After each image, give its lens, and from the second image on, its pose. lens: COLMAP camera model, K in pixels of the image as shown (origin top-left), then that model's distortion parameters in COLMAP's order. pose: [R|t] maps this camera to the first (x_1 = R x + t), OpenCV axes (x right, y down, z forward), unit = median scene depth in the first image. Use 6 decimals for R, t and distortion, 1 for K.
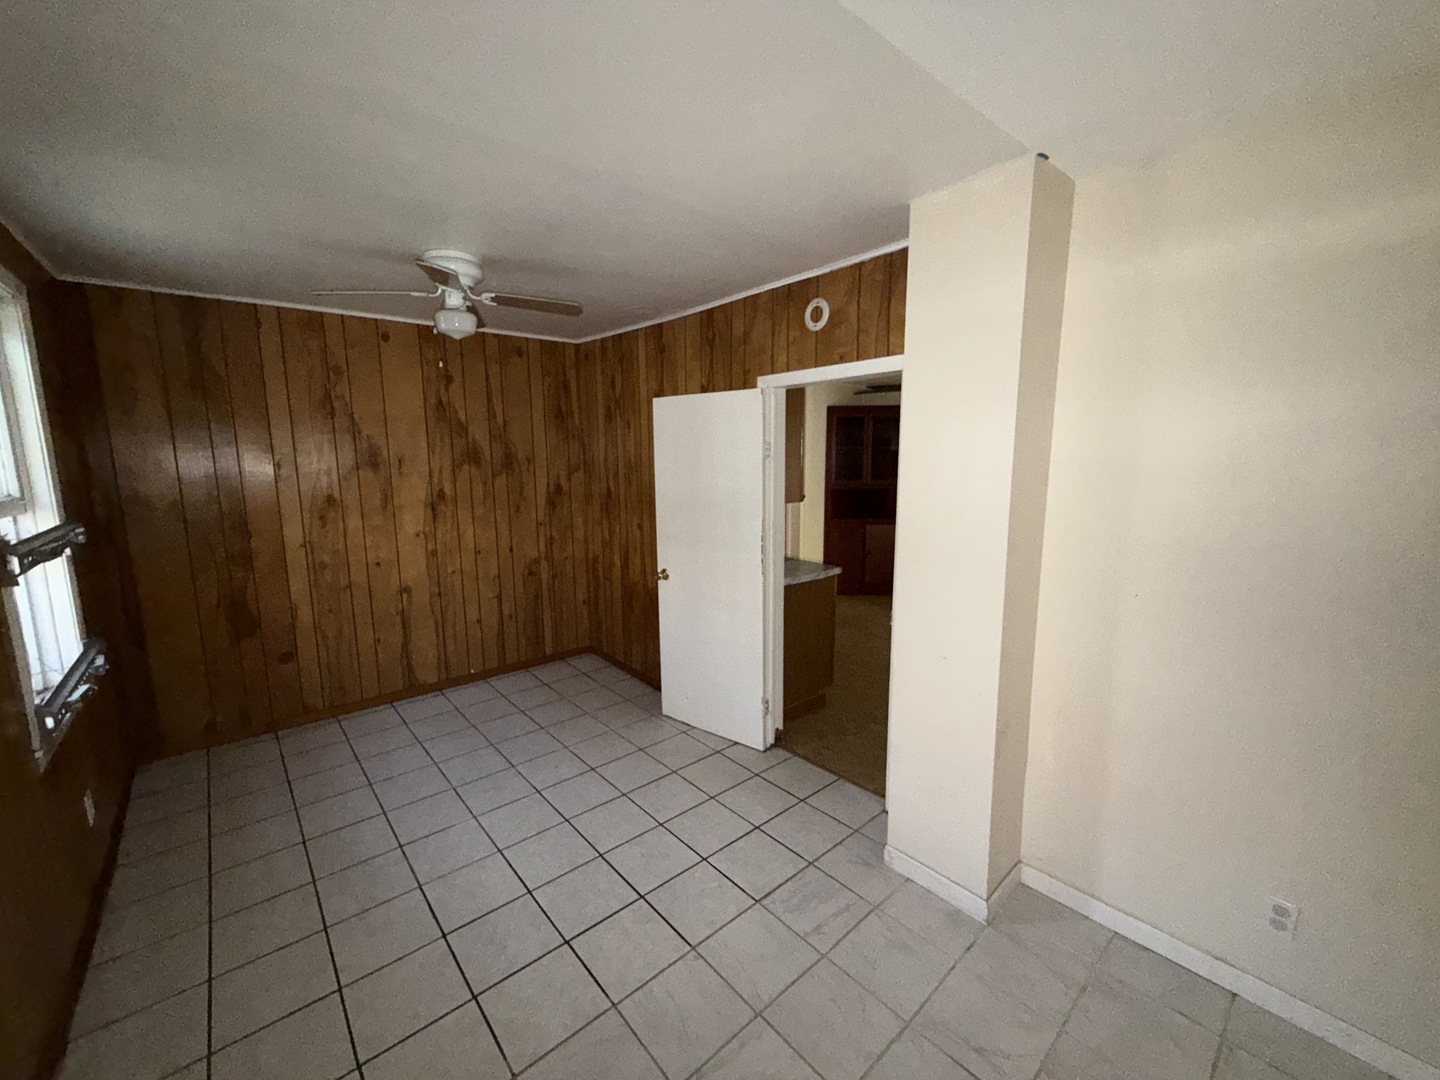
lens RADIAL K [[573.7, 0, 716.6], [0, 573.7, 539.4], [0, 0, 1]] dist [0.000559, 0.000197]
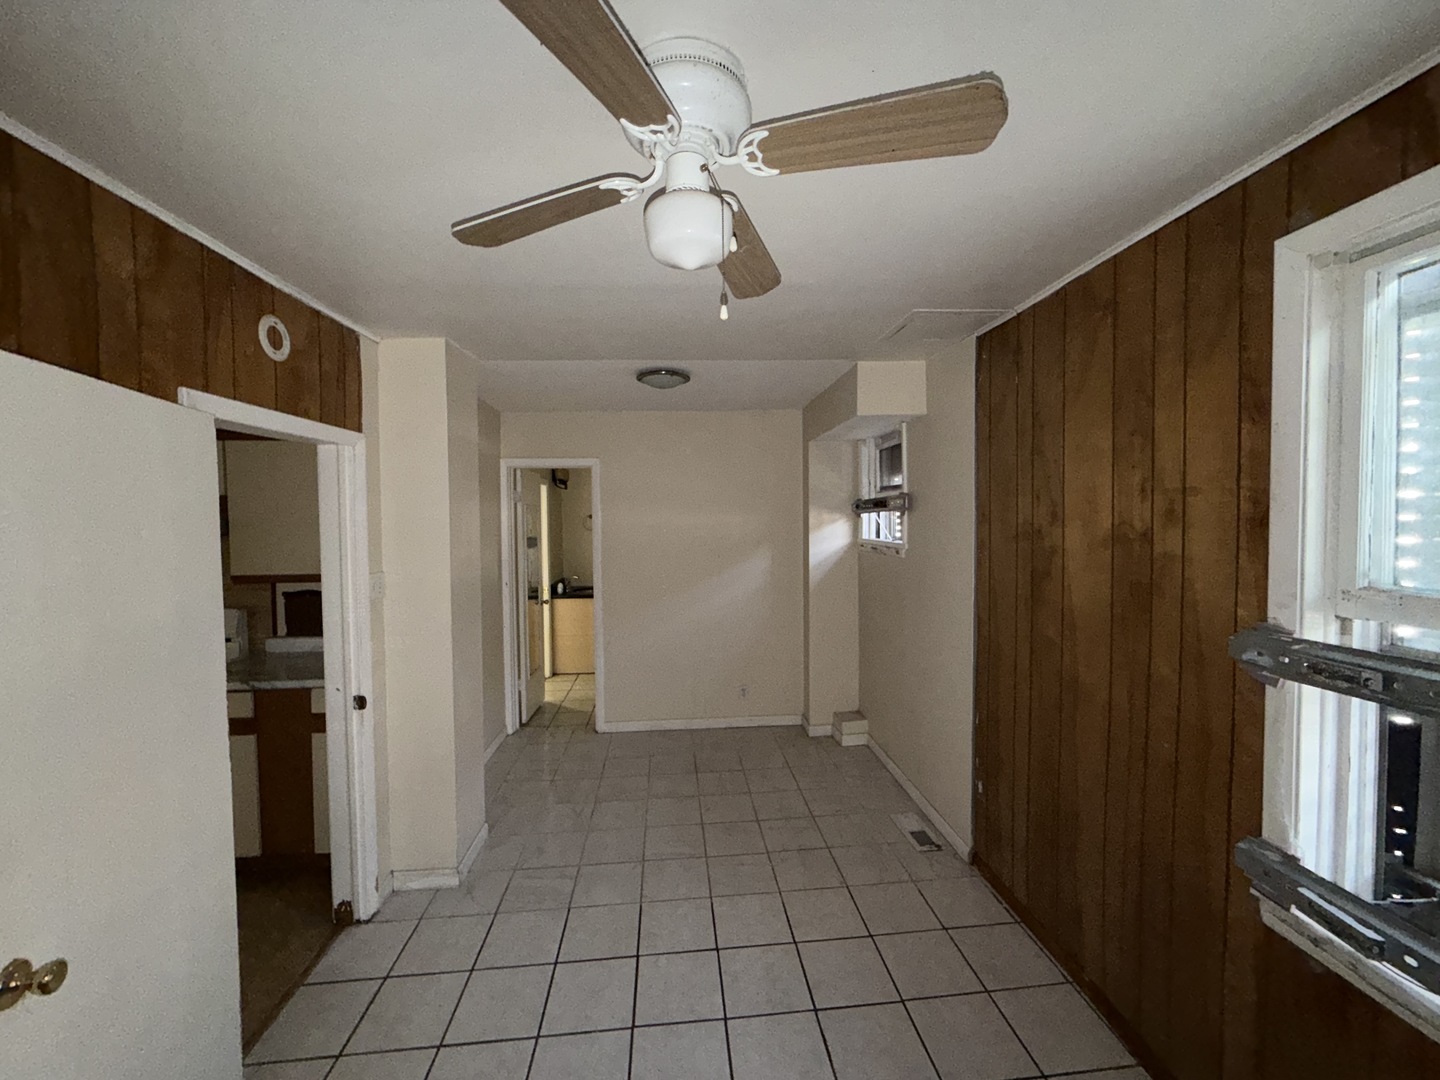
lens RADIAL K [[576.4, 0, 719.9], [0, 576.4, 538.1], [0, 0, 1]] dist [-0.000756, 0.000045]
pose [[-0.812932, -0.007732, 0.582307, -0.515285], [0.104497, 0.981746, 0.158919, -0.155436], [-0.572906, 0.190040, -0.797285, 0.978041]]
